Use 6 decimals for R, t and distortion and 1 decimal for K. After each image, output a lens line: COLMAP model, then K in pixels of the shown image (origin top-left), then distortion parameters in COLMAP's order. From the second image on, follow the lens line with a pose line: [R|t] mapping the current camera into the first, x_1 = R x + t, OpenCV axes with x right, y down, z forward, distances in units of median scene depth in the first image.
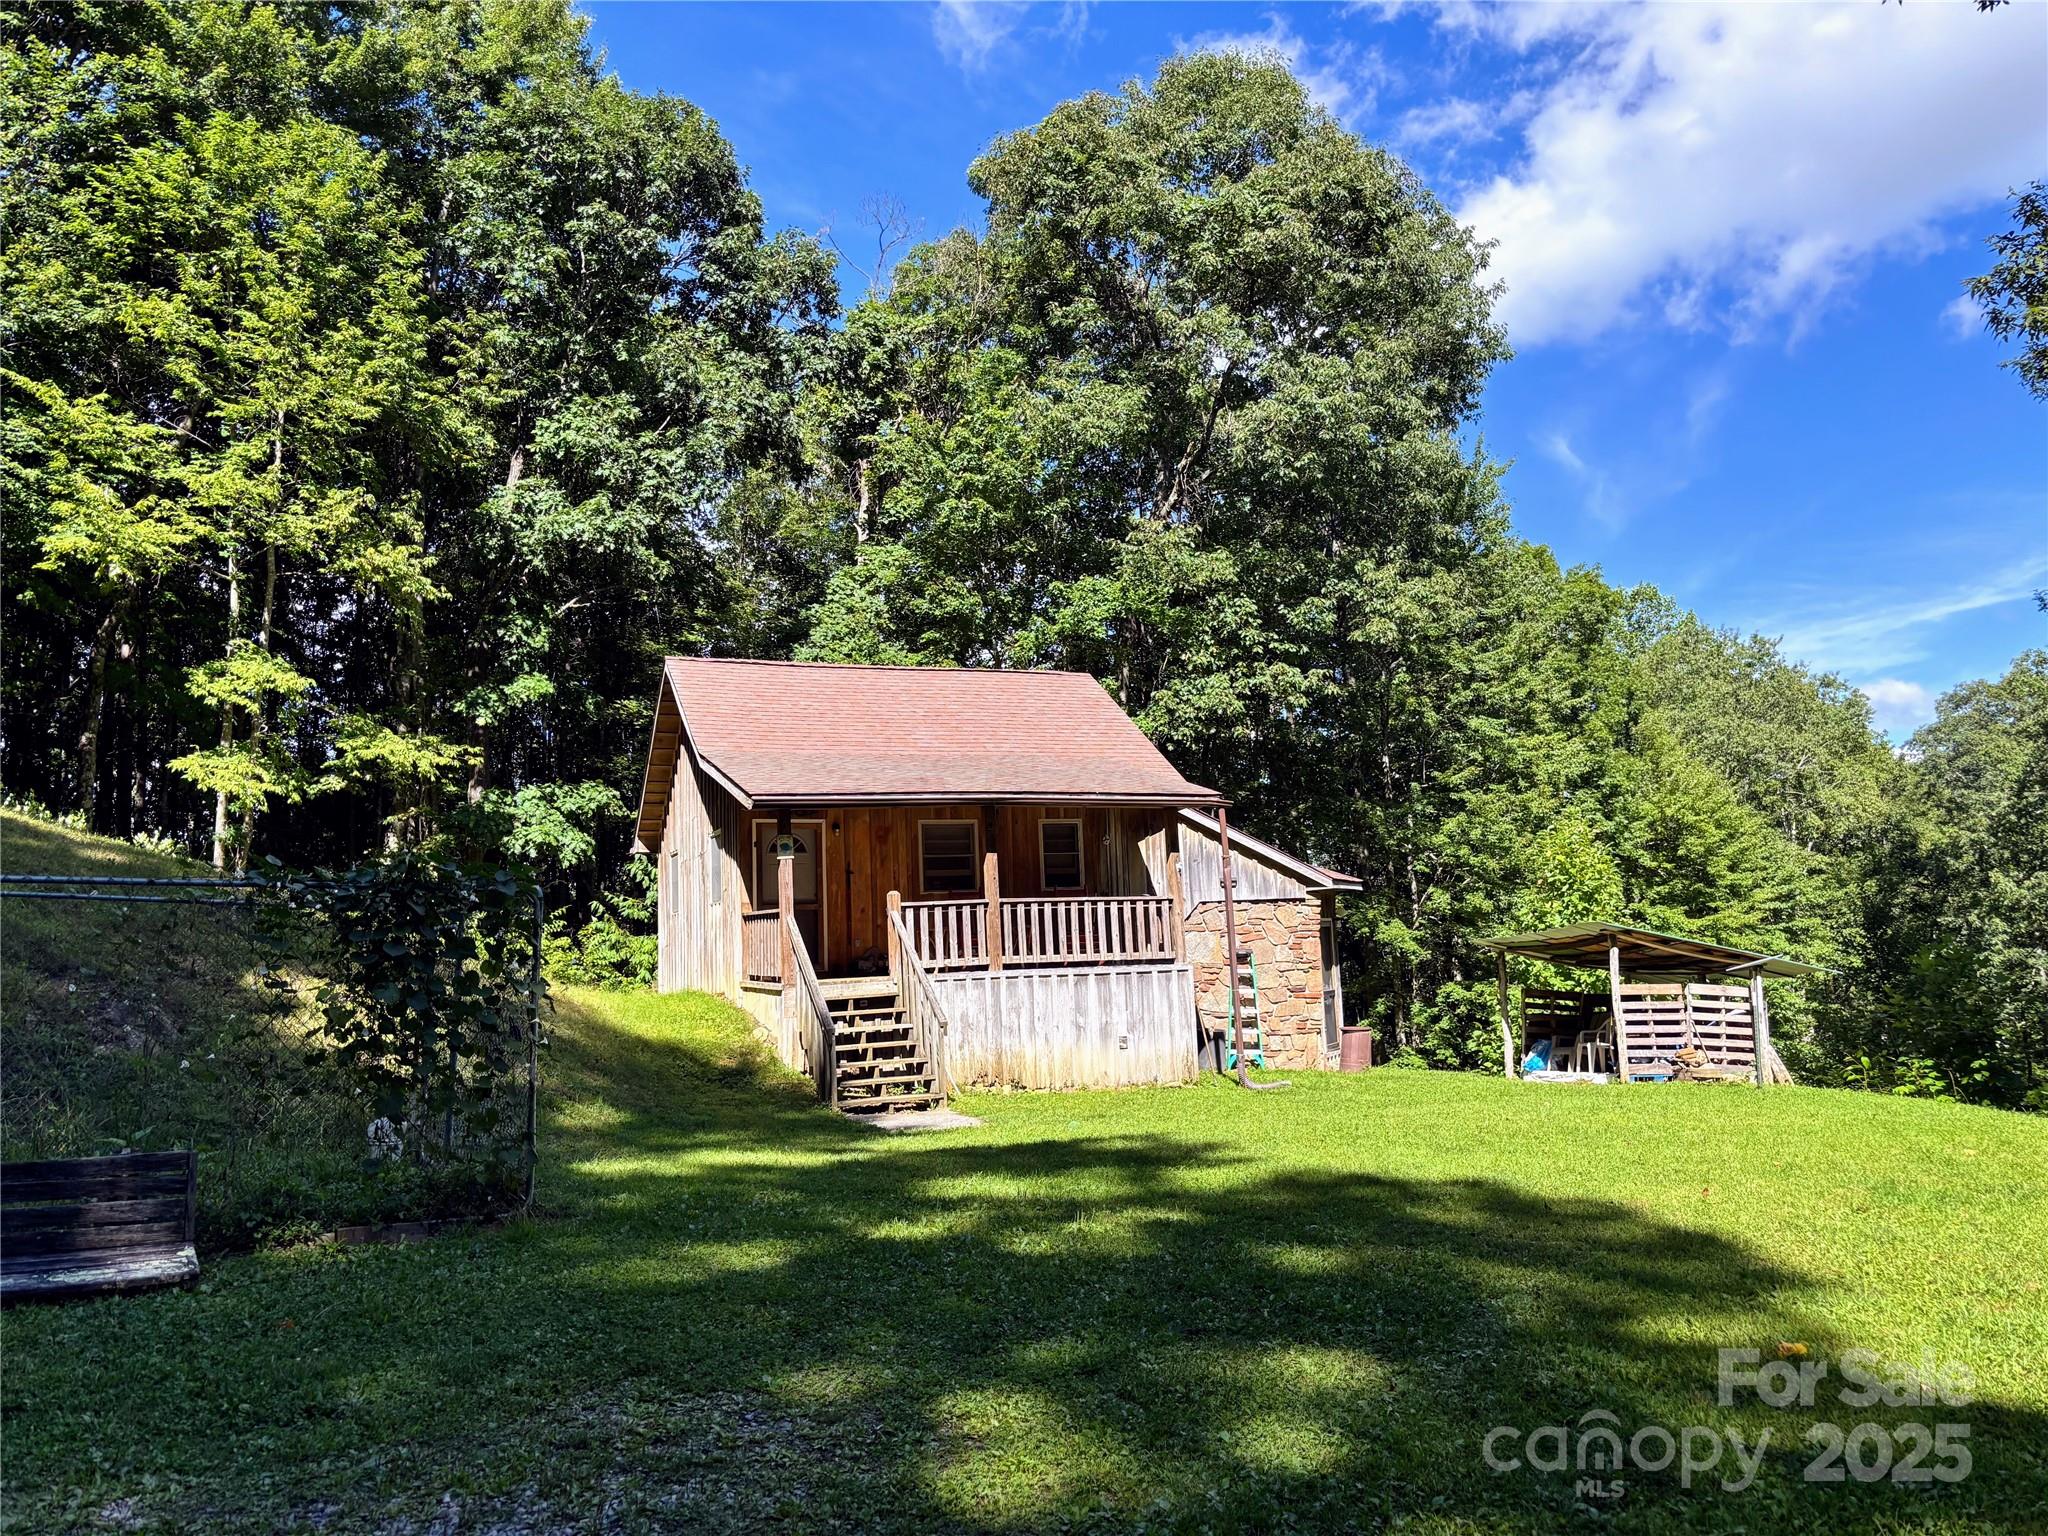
lens RADIAL K [[1590.2, 0, 1024.0], [0, 1590.2, 768.0], [0, 0, 1]] dist [0.064790, -0.000877]
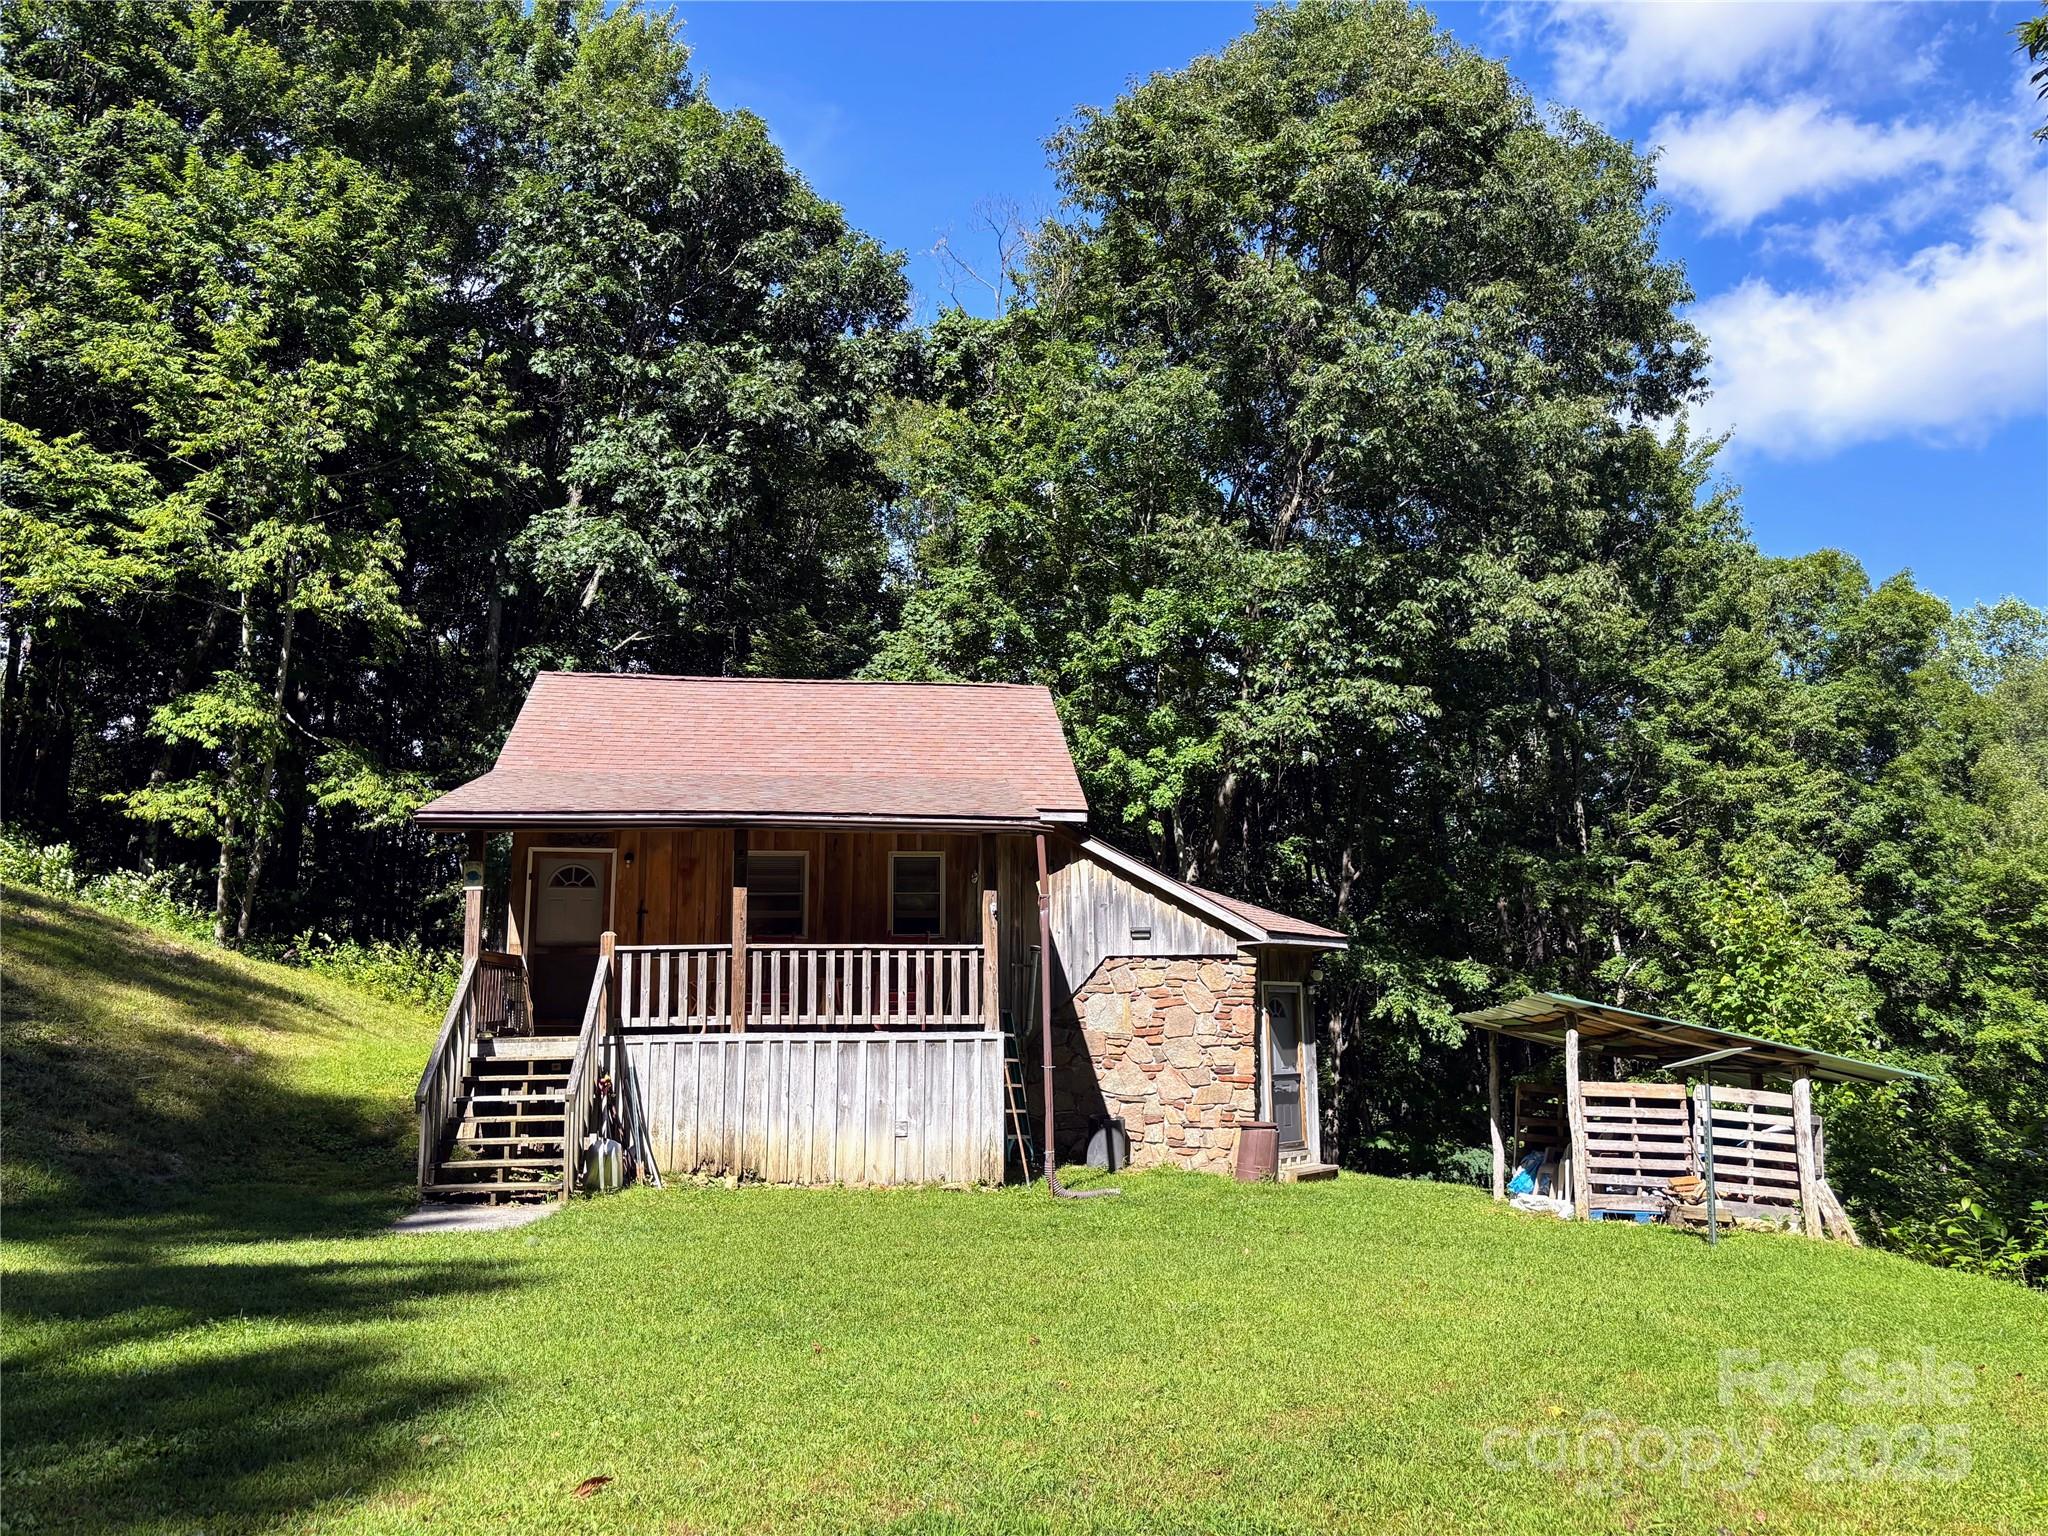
lens RADIAL K [[1549.4, 0, 1024.3], [0, 1549.4, 784.4], [0, 0, 1]] dist [0.042311, -0.001459]
pose [[0.964879, -0.005836, -0.262629, 0.269530], [-0.002362, 0.999520, -0.030885, 0.020432], [0.262683, 0.030421, 0.964403, 0.220430]]
